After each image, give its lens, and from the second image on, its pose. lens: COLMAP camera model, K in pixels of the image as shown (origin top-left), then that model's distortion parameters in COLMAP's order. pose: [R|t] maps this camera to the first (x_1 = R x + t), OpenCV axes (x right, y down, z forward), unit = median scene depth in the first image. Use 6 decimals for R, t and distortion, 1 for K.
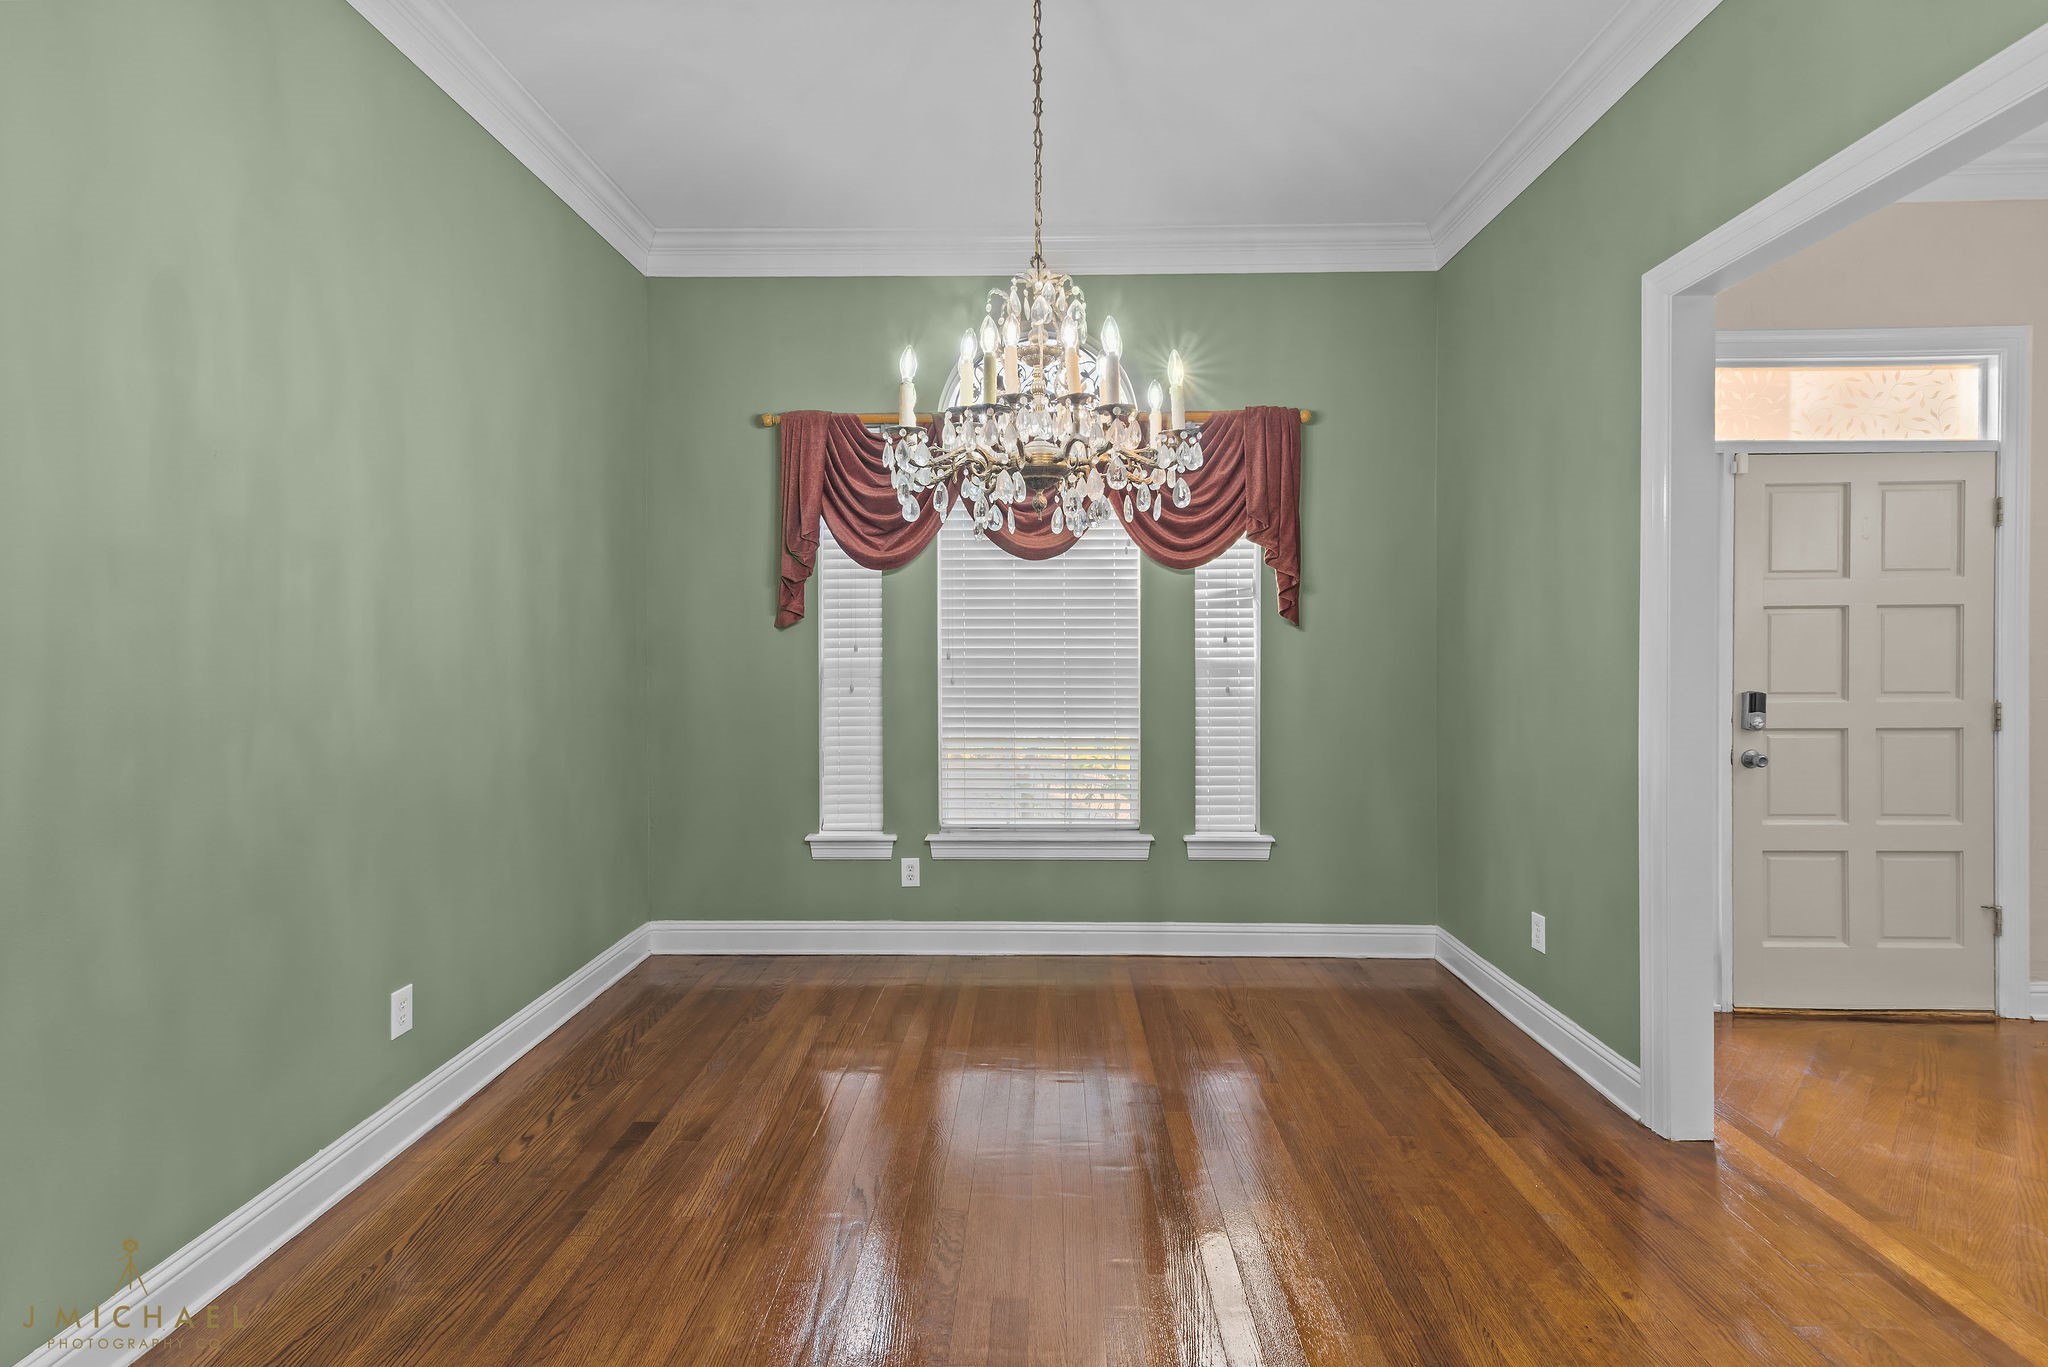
lens RADIAL K [[945.1, 0, 1035.1], [0, 945.1, 679.0], [0, 0, 1]] dist [0.015246, -0.000125]
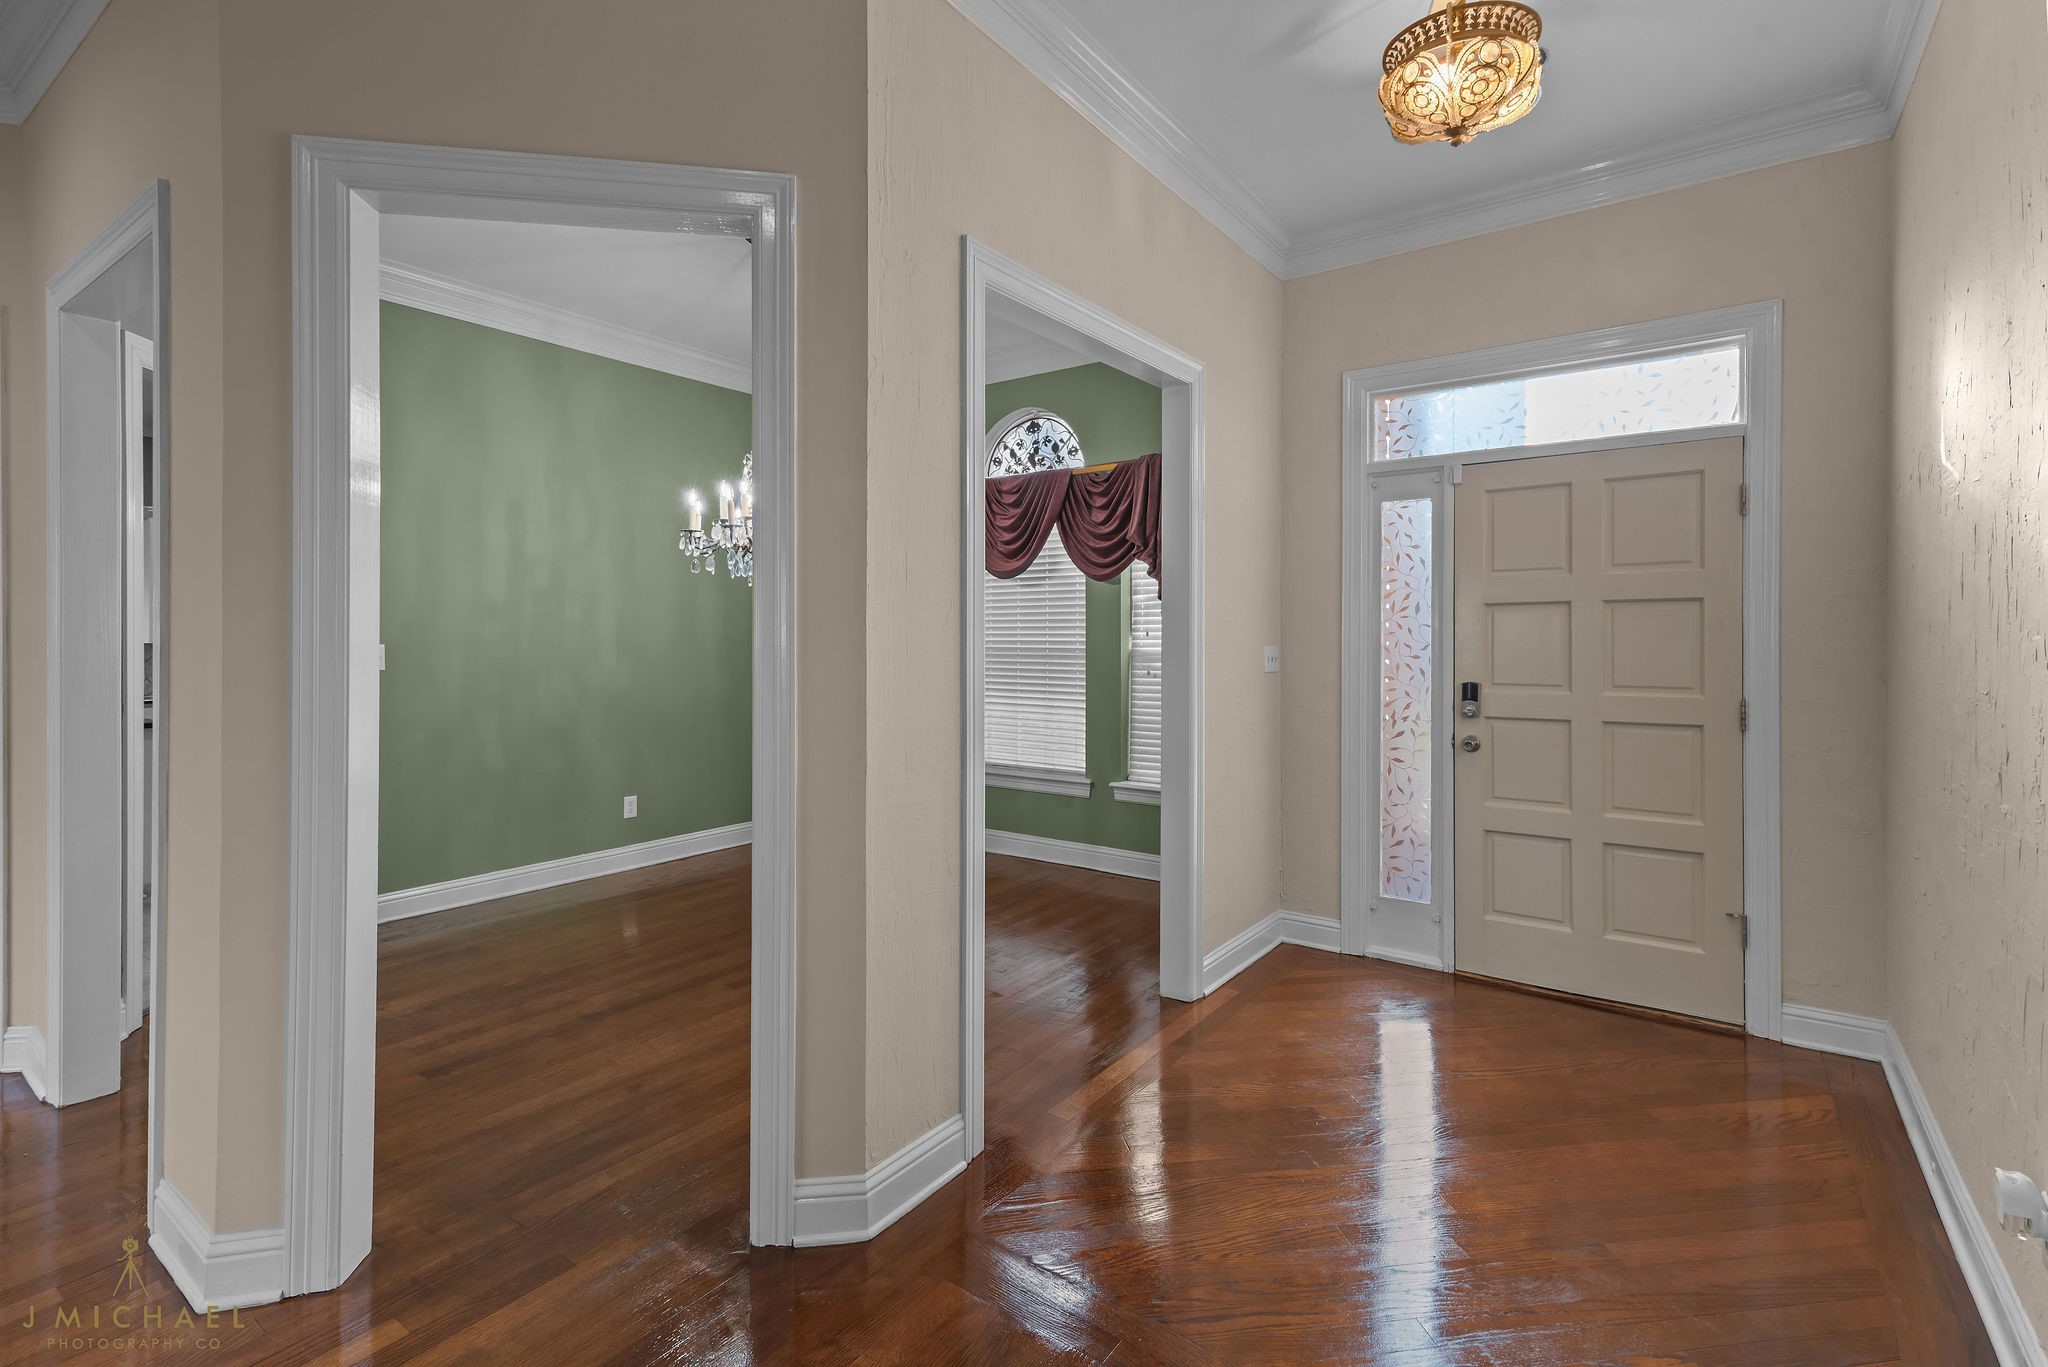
lens RADIAL K [[958.8, 0, 1022.6], [0, 958.8, 677.6], [0, 0, 1]] dist [0.017716, -0.000319]
pose [[0.813099, 0.025232, -0.581579, 0.972447], [-0.021165, 0.999681, 0.013781, 0.003968], [0.581741, 0.001104, 0.813373, -0.191716]]
